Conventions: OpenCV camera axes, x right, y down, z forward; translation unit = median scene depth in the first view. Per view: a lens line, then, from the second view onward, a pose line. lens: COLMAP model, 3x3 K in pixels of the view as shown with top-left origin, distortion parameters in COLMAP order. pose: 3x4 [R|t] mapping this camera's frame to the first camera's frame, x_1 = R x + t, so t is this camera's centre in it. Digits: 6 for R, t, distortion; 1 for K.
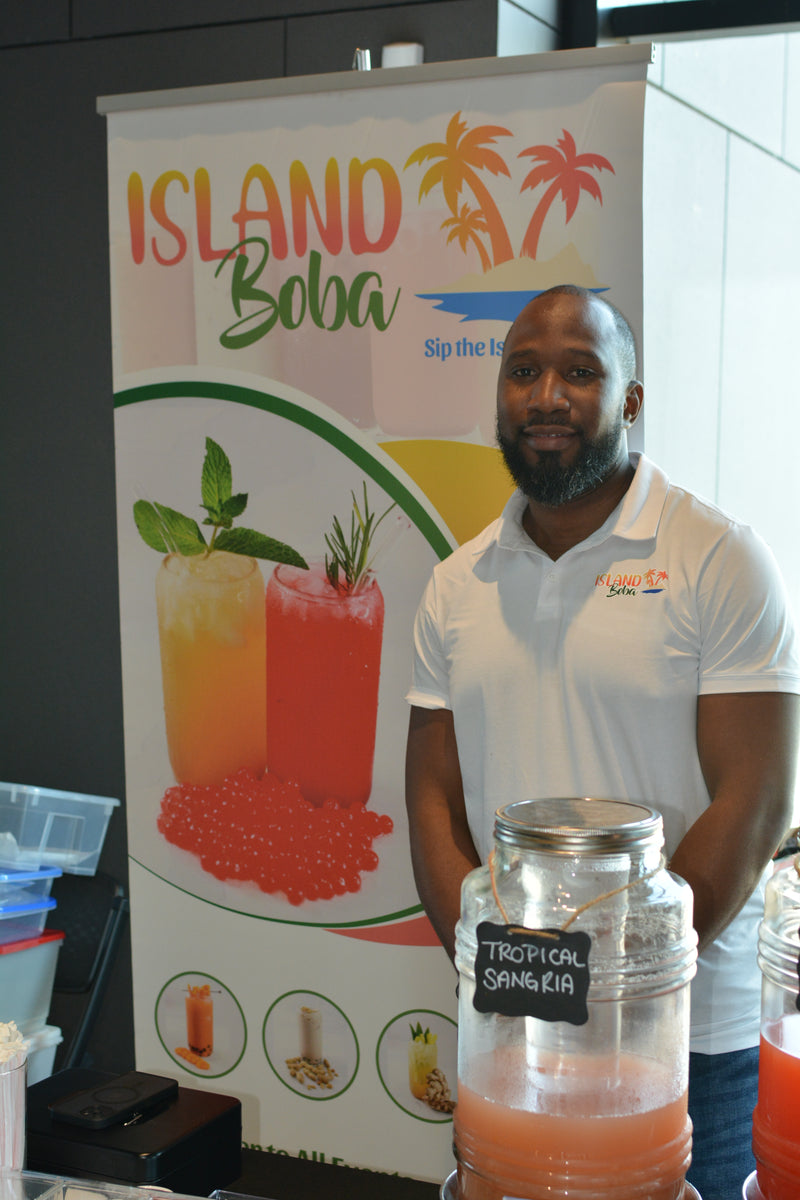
lens RADIAL K [[1830.8, 0, 402.7], [0, 1830.8, 607.7], [0, 0, 1]] dist [-0.033928, 0.000000]
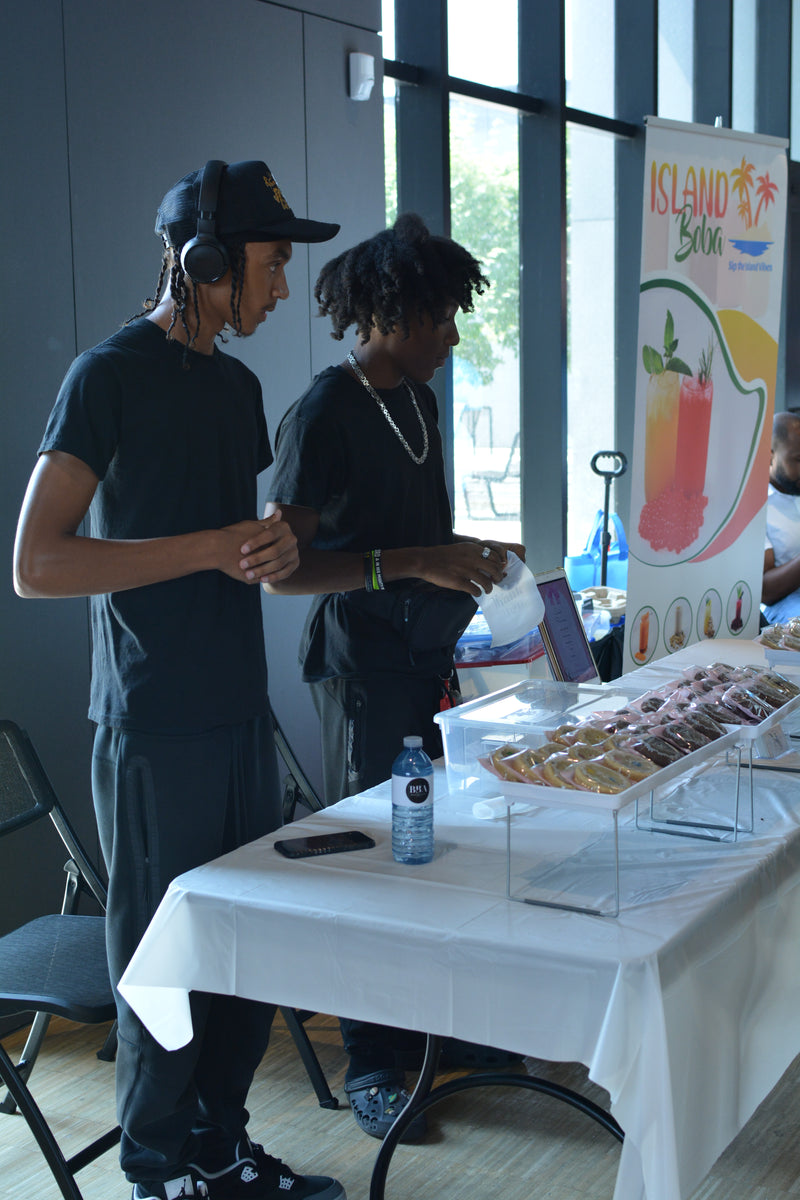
lens RADIAL K [[1830.8, 0, 401.8], [0, 1830.8, 597.0], [0, 0, 1]] dist [-0.033928, 0.000000]
pose [[0.165415, -0.159901, 0.973175, -2.064039], [0.096246, 0.984676, 0.145431, -0.104426], [-0.981516, 0.069608, 0.178270, 0.983218]]
